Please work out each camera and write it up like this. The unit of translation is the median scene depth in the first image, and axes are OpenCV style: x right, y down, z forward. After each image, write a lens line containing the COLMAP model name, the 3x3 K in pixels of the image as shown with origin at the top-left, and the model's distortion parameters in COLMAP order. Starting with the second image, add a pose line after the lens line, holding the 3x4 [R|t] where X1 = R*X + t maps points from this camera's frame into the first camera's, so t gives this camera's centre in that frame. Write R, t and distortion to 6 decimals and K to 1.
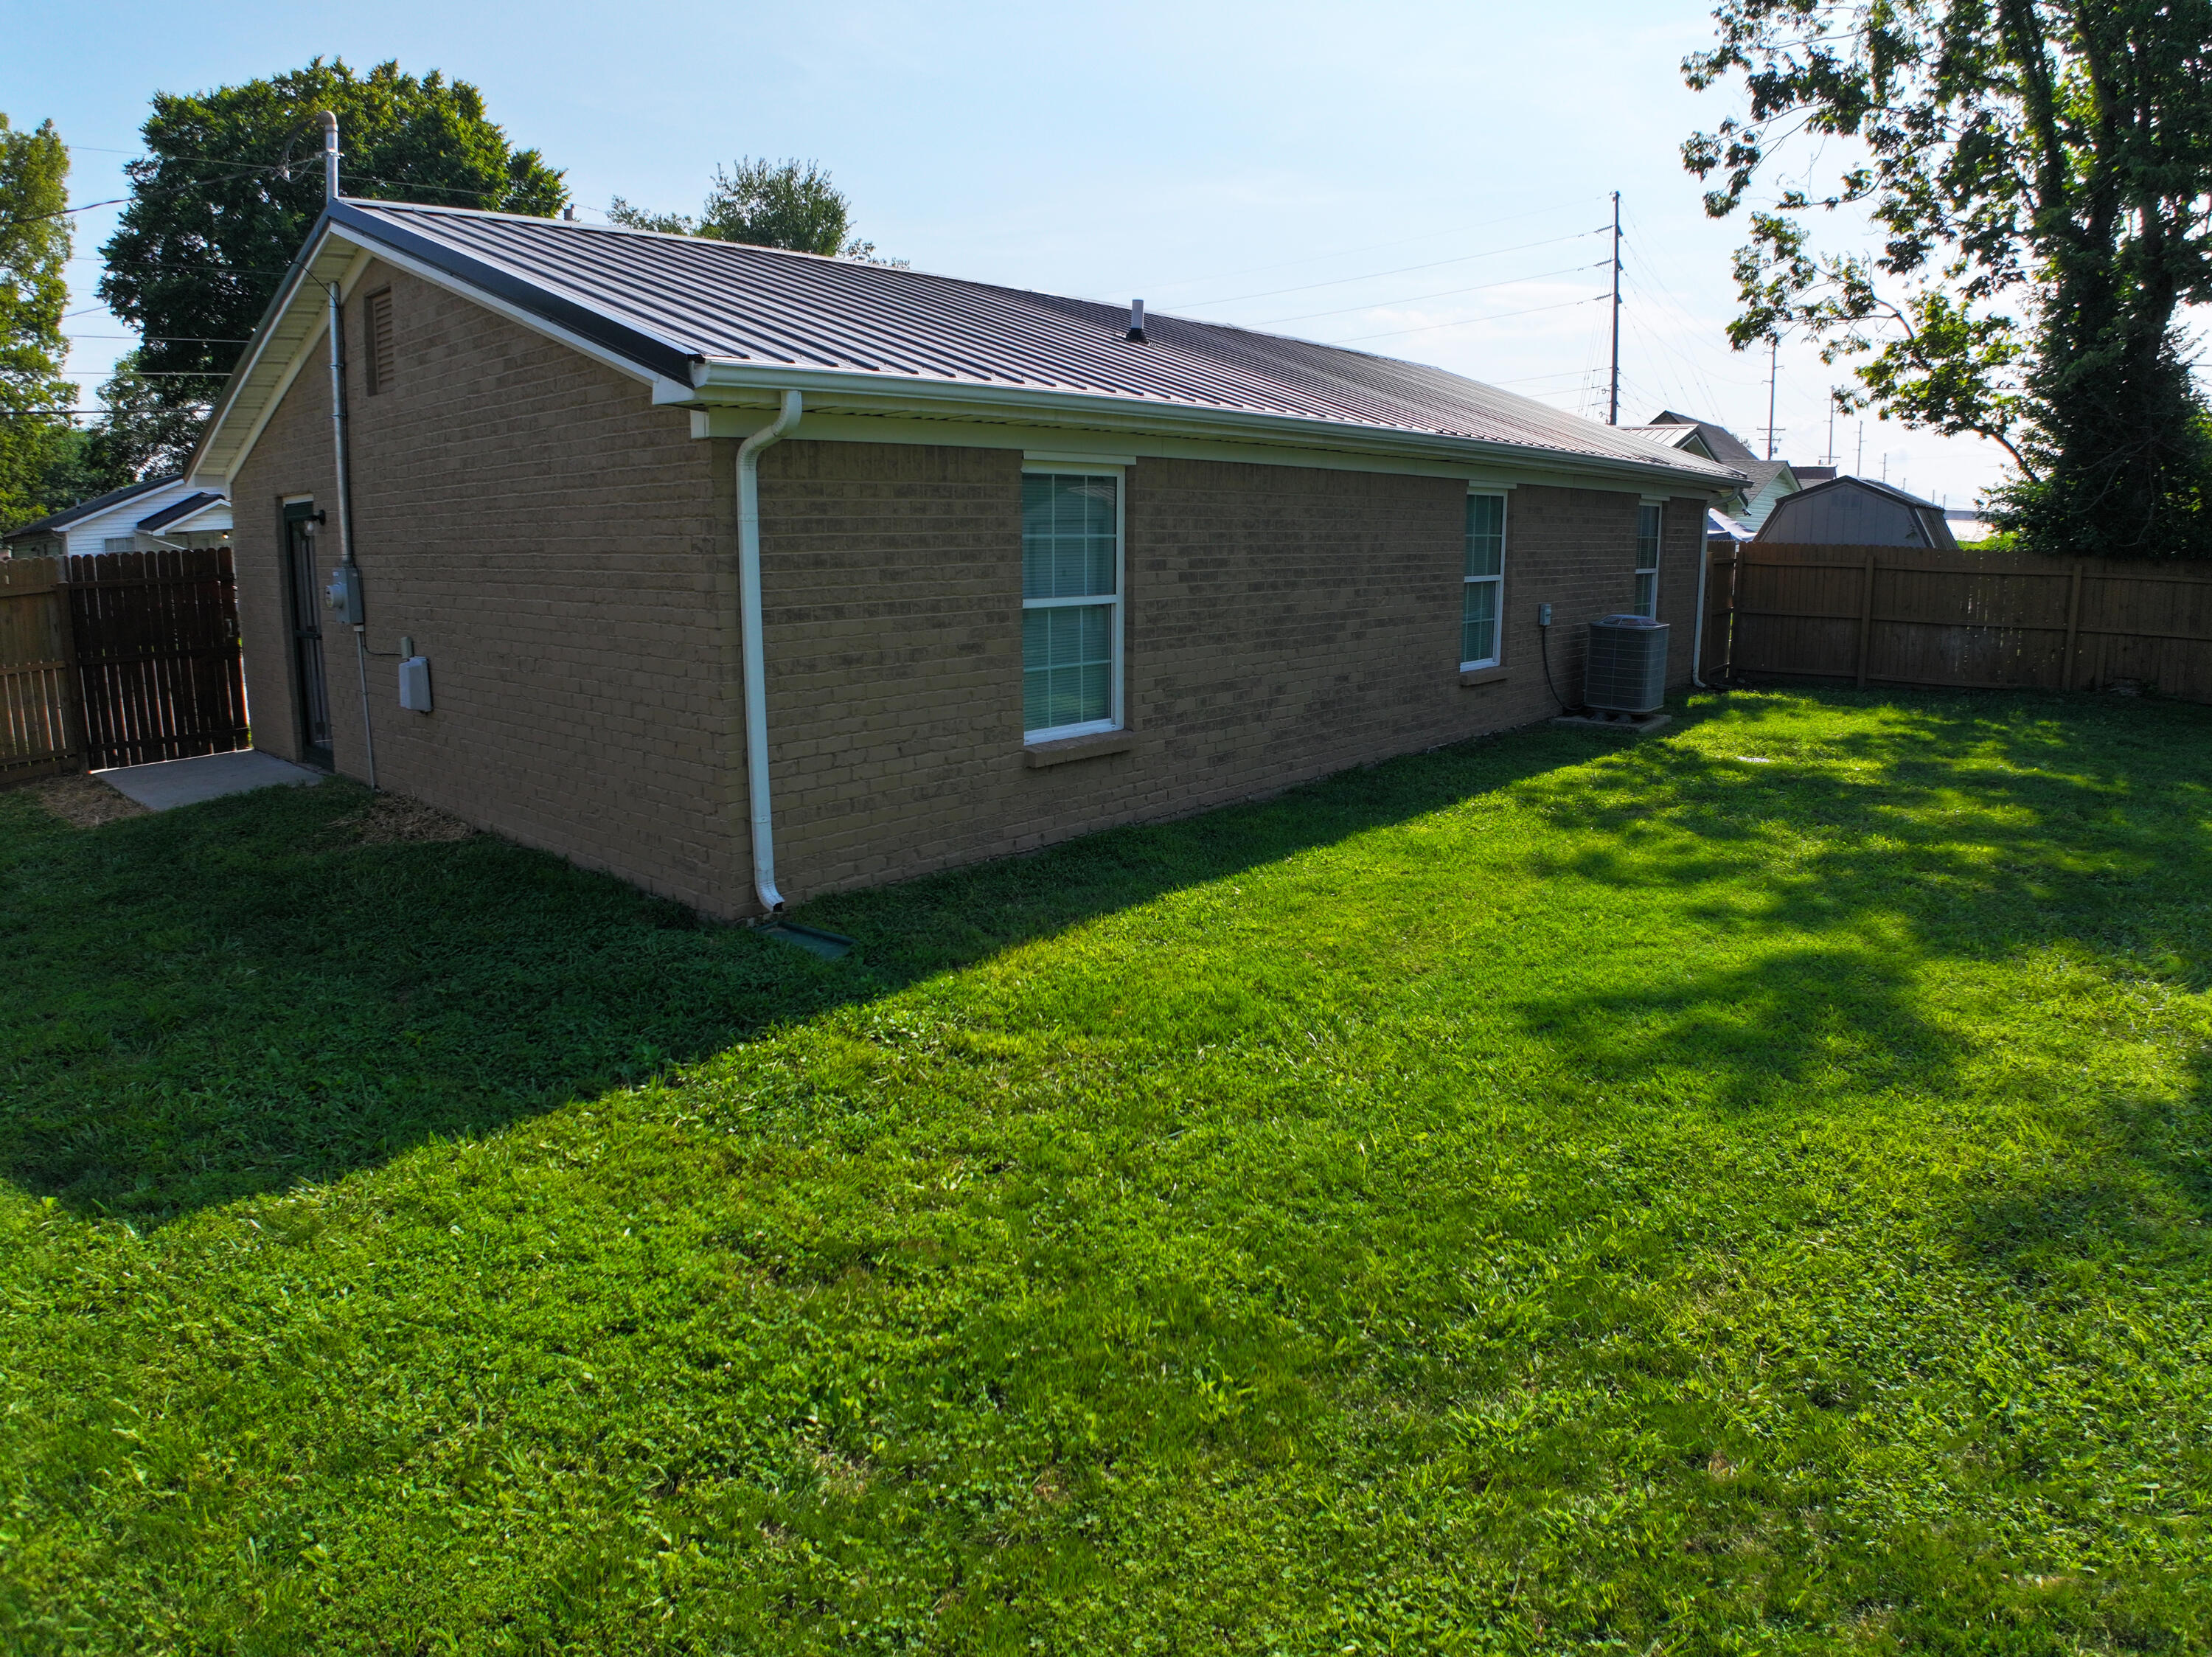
lens RADIAL K [[1355.1, 0, 1106.0], [0, 1355.1, 828.5], [0, 0, 1]] dist [-0.170862, 0.026914]
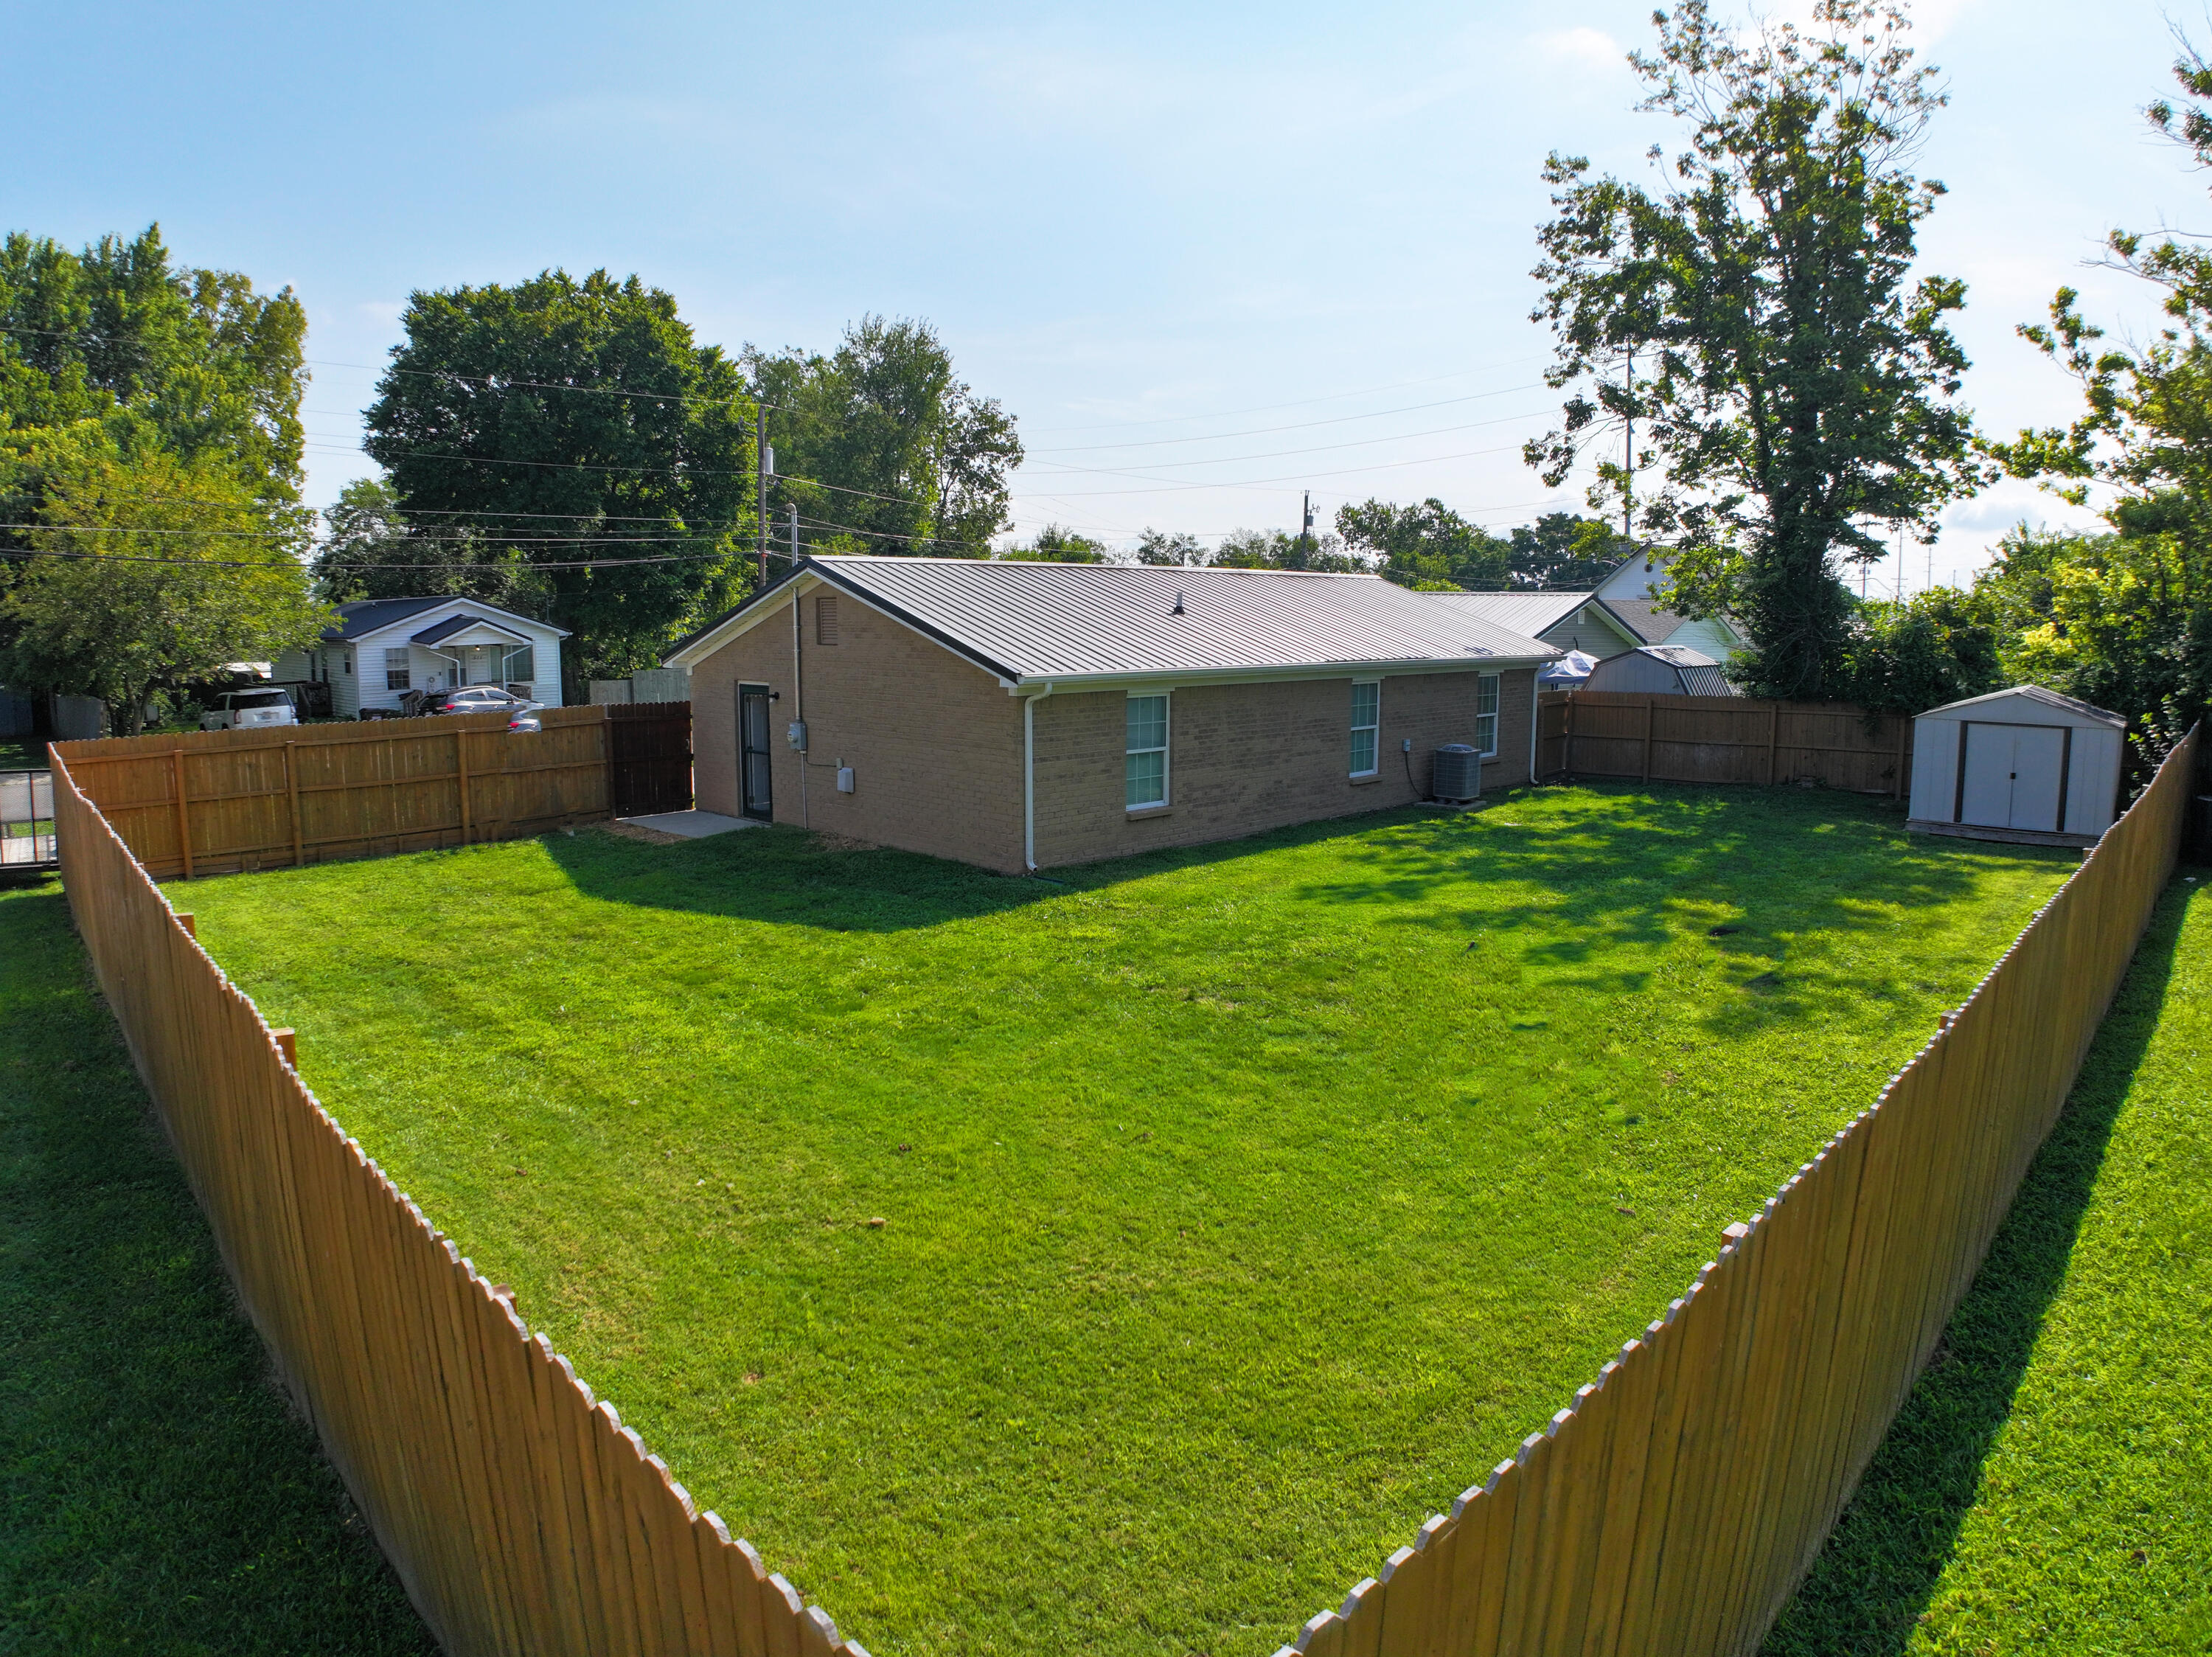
lens RADIAL K [[1355.1, 0, 1106.0], [0, 1355.1, 828.5], [0, 0, 1]] dist [-0.170862, 0.026914]
pose [[0.998720, 0.009595, -0.049662, 0.011500], [-0.012766, 0.997872, -0.063940, 0.061282], [0.048943, 0.064492, 0.996717, -0.693127]]
